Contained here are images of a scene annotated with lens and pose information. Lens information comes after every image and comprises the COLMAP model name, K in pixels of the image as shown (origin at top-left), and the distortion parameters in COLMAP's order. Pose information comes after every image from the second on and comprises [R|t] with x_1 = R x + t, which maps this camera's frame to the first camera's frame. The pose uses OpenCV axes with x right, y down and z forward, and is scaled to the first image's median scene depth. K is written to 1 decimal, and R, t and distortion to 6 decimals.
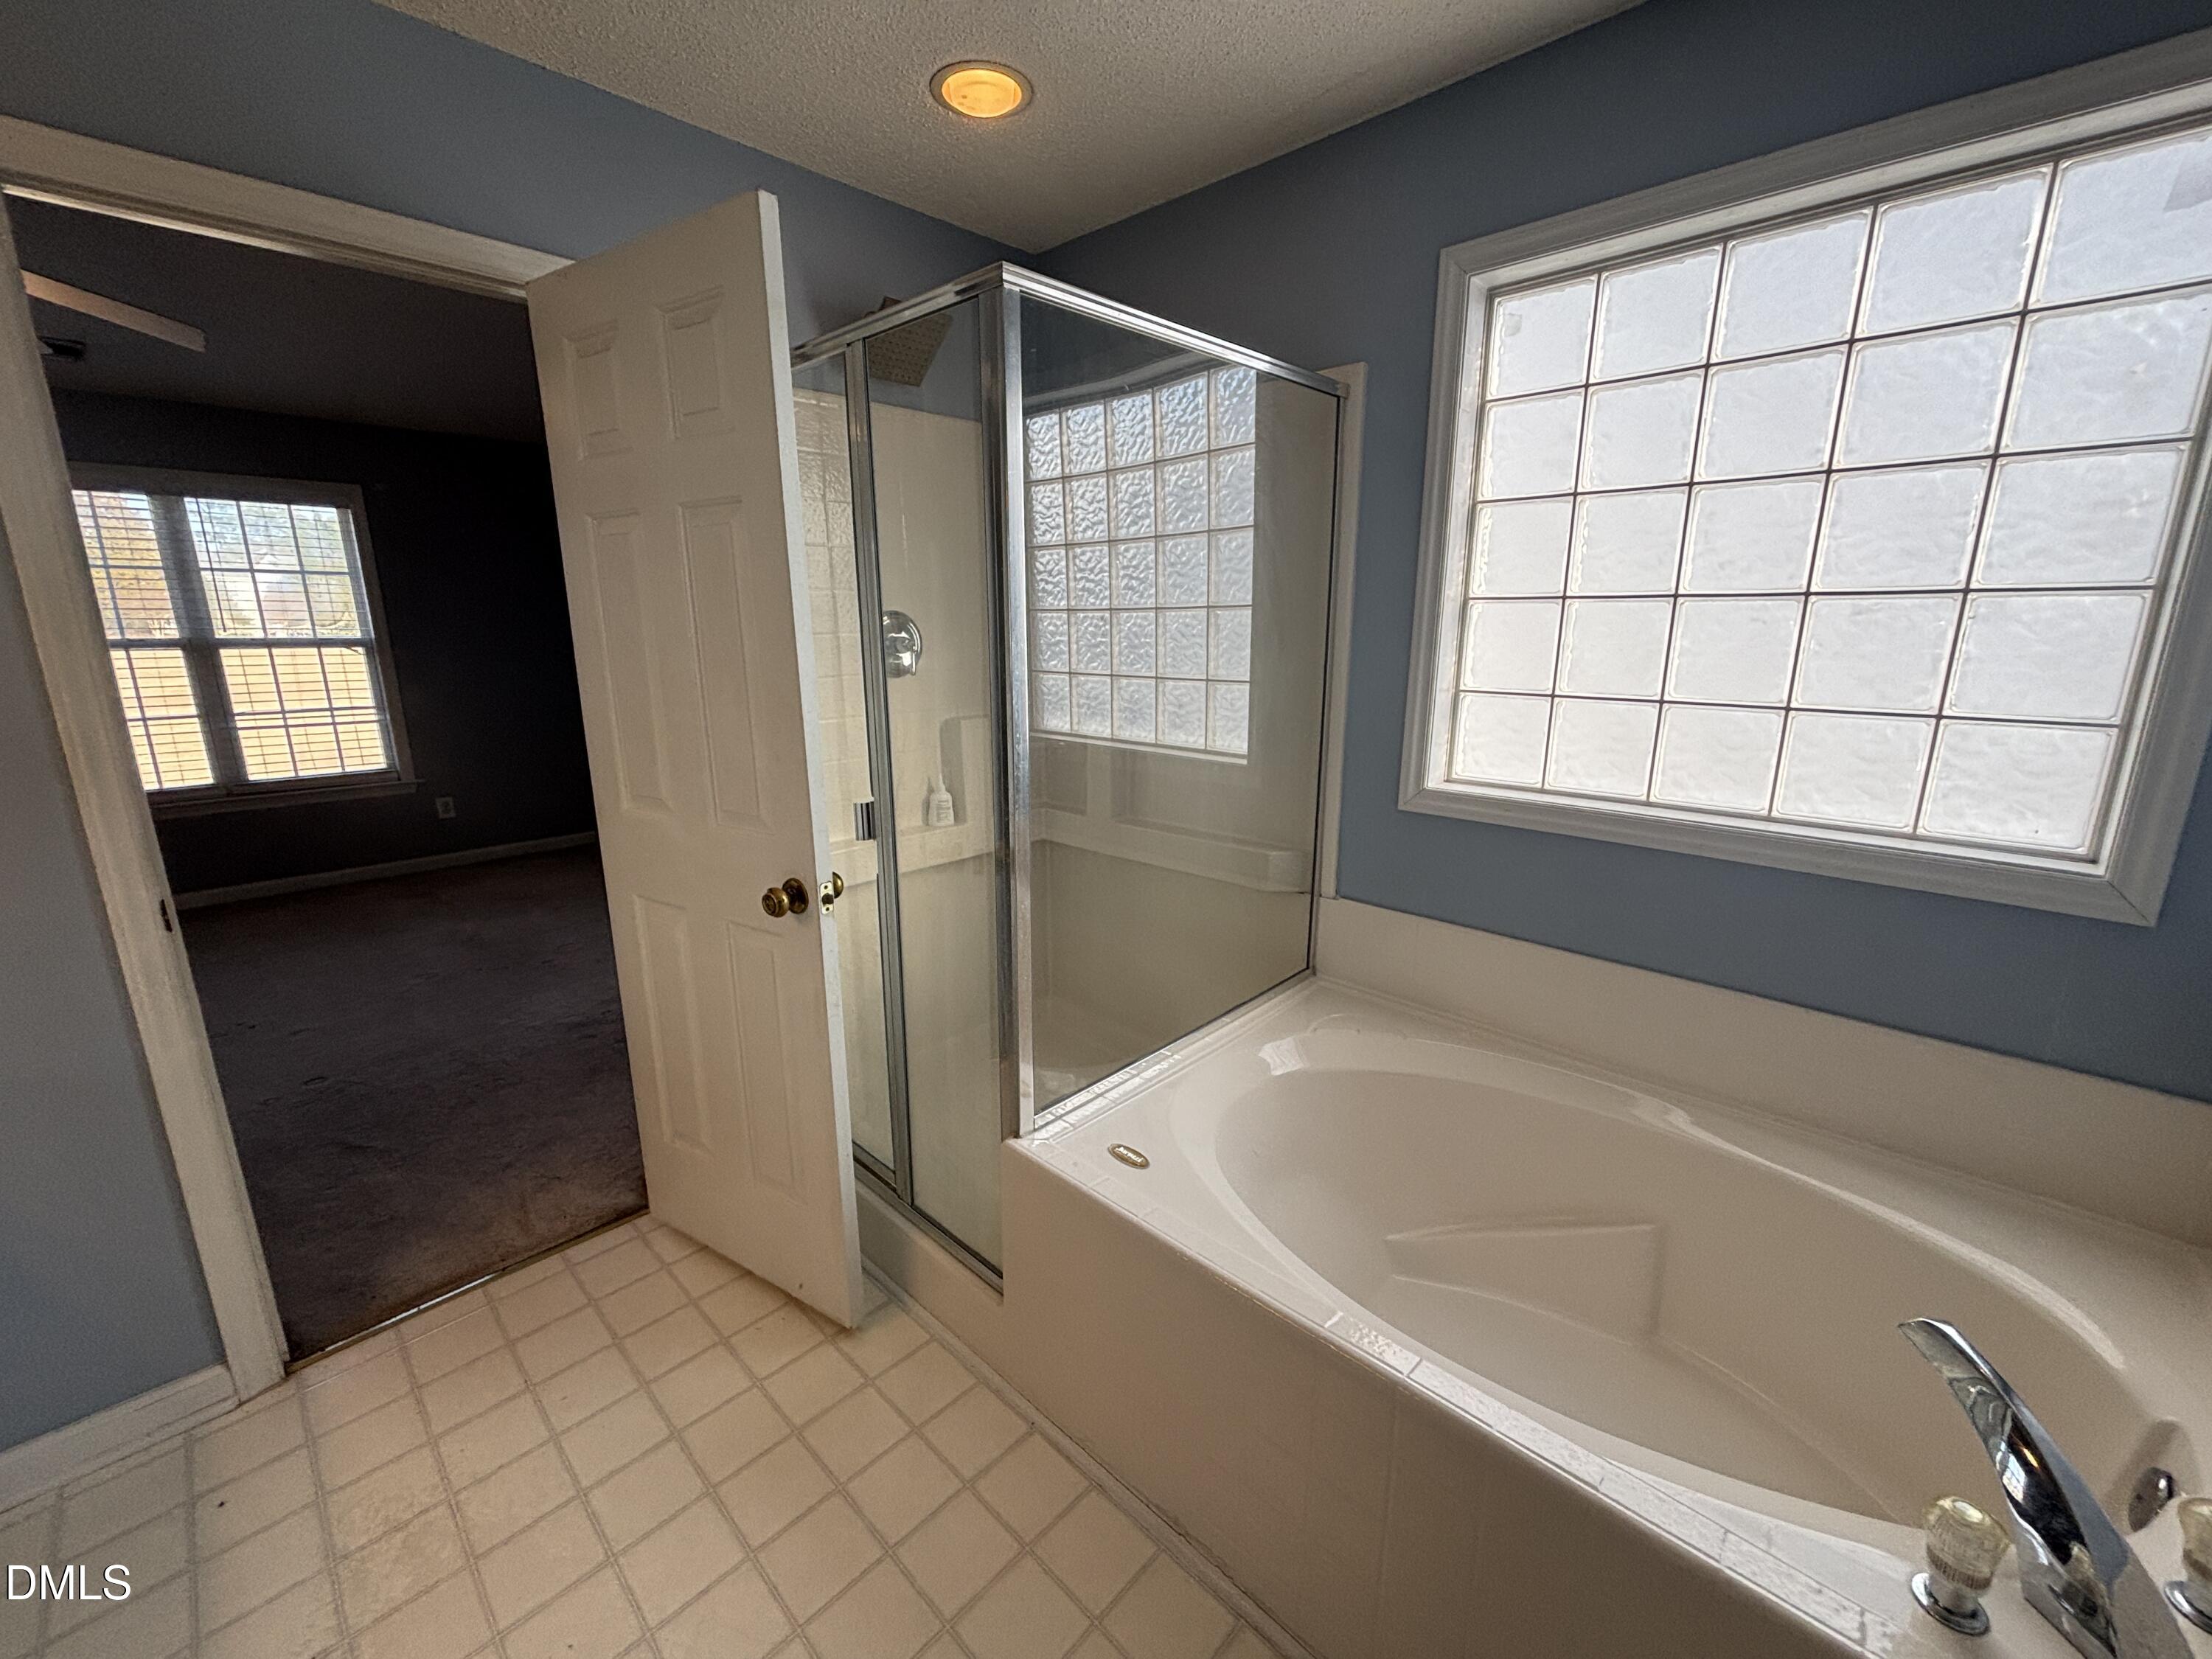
lens RADIAL K [[885.1, 0, 1109.3], [0, 885.1, 824.1], [0, 0, 1]] dist [0.002570, 0.000055]
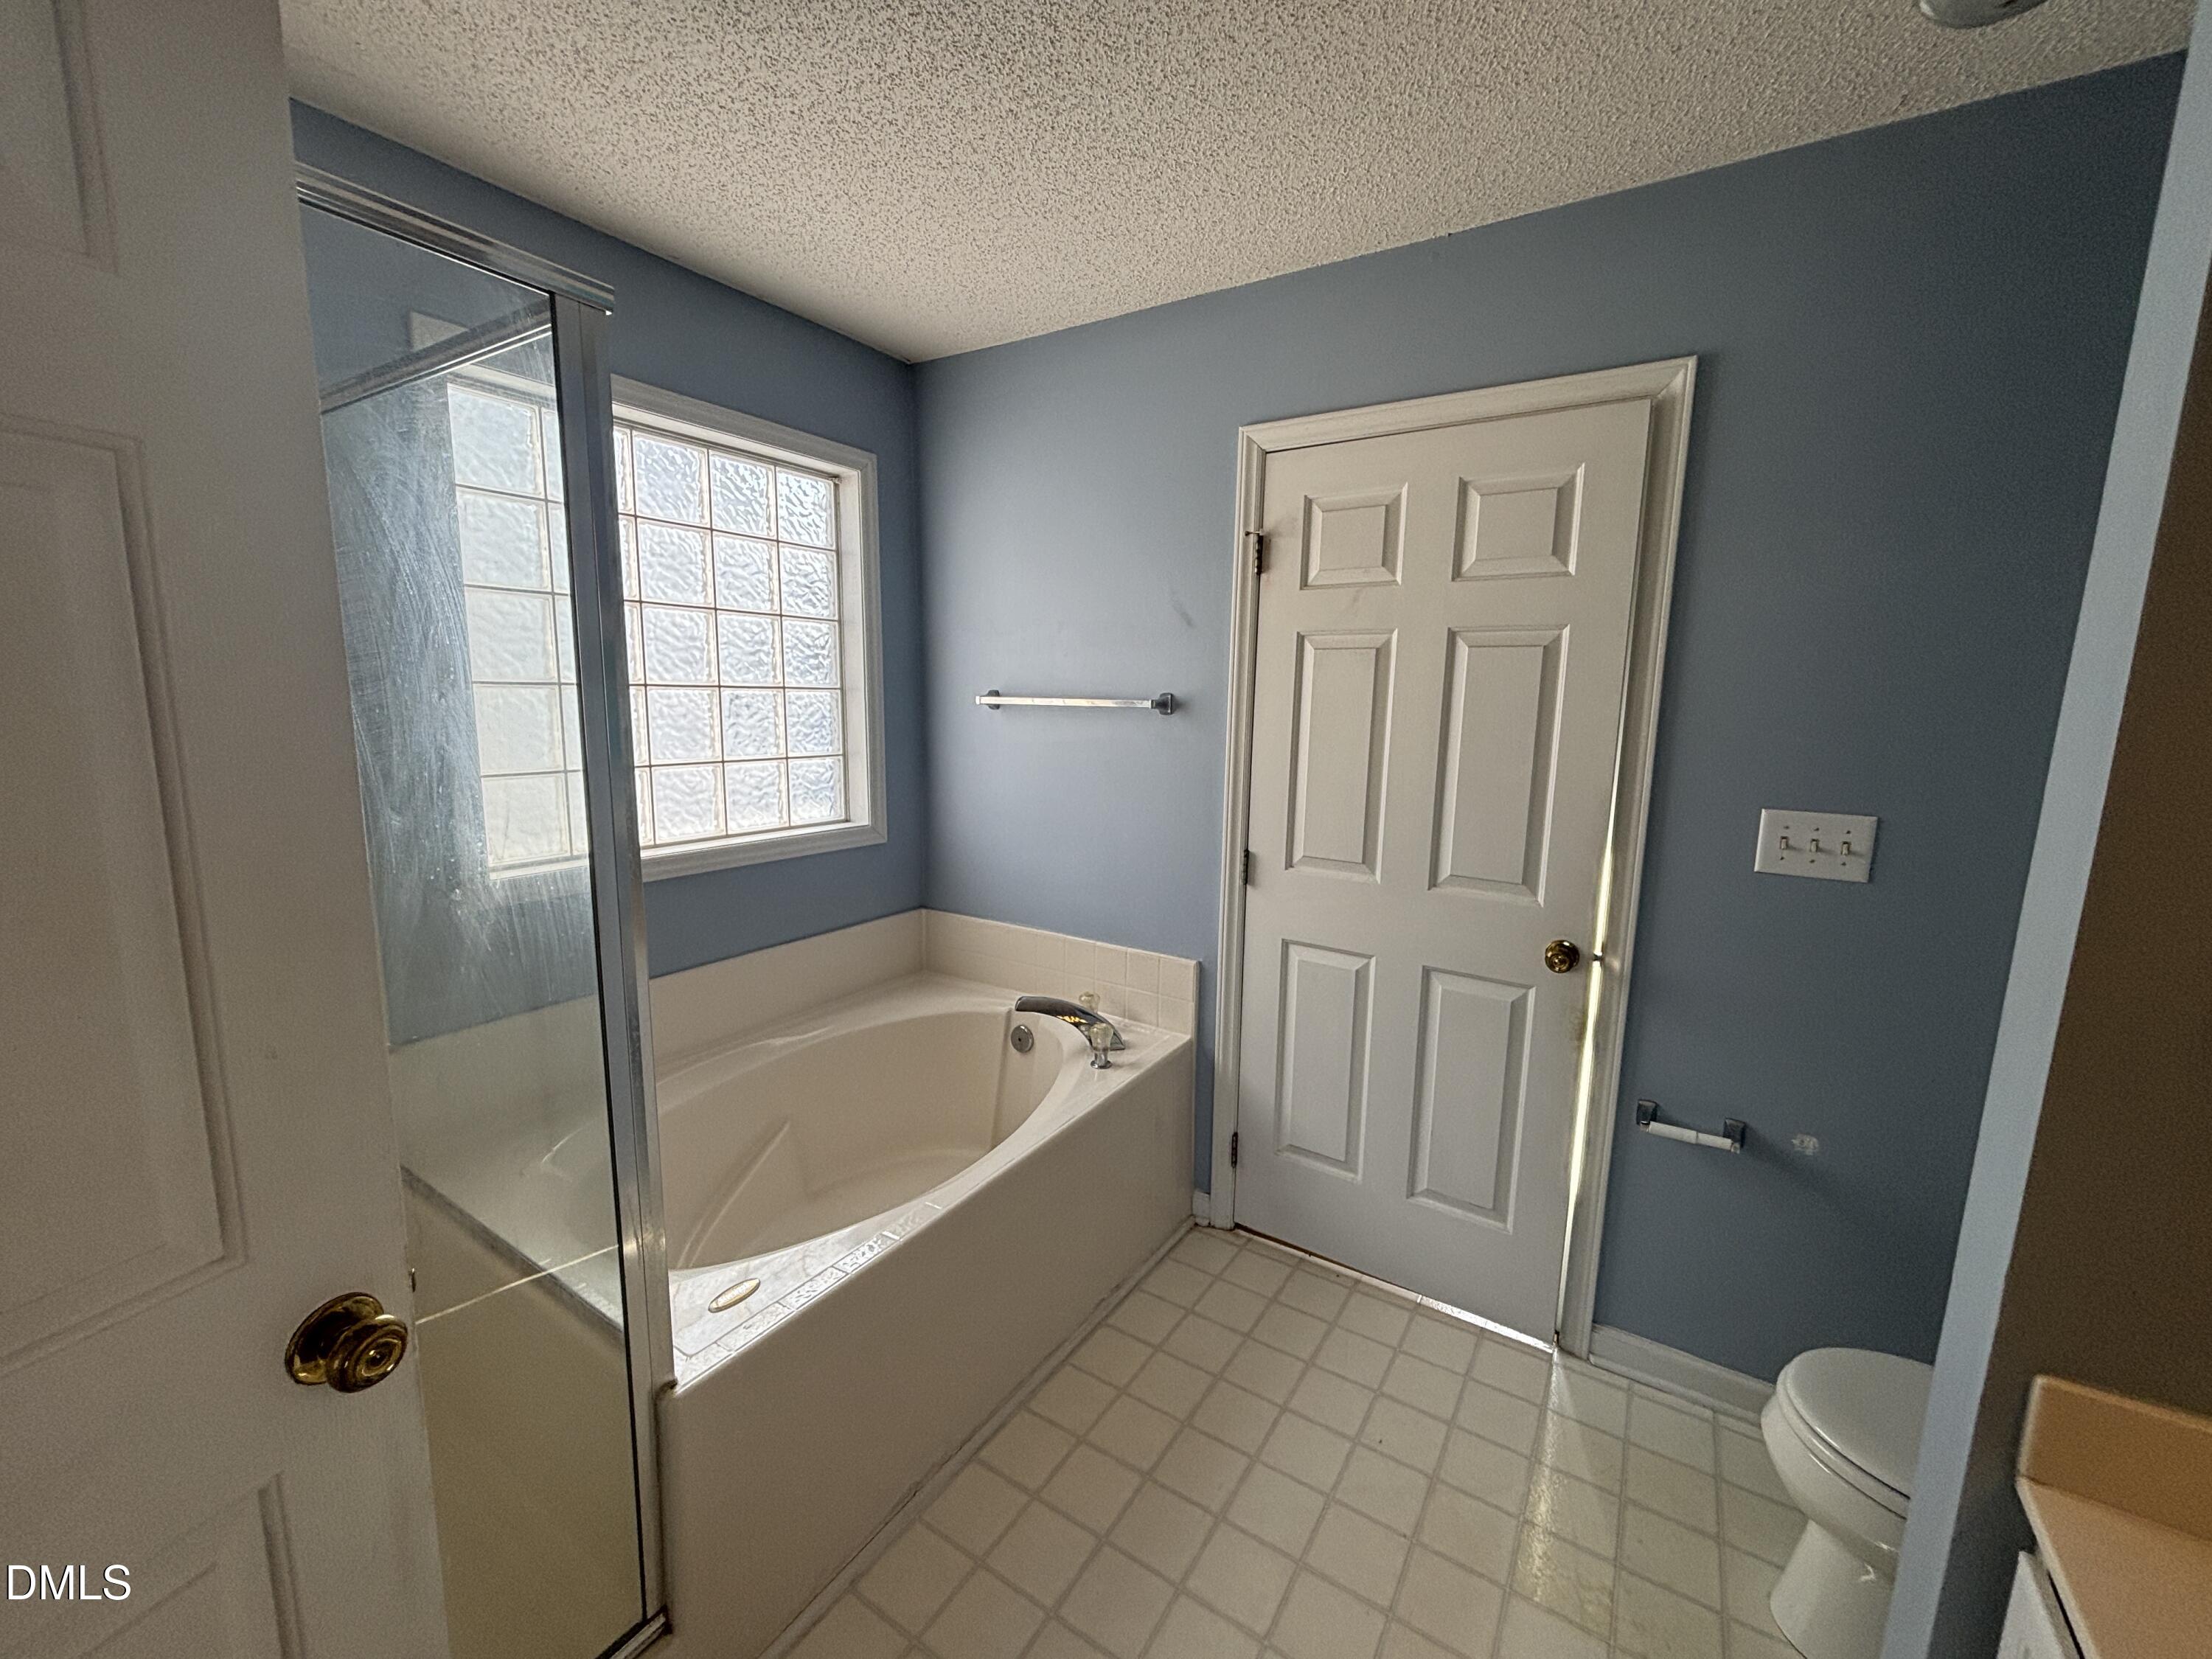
lens RADIAL K [[885.1, 0, 1109.3], [0, 885.1, 824.1], [0, 0, 1]] dist [0.002570, 0.000055]
pose [[-0.188399, -0.143534, 0.971547, -0.877701], [0.200550, 0.962794, 0.181130, -0.179567], [-0.961398, 0.228969, -0.152604, 0.667552]]
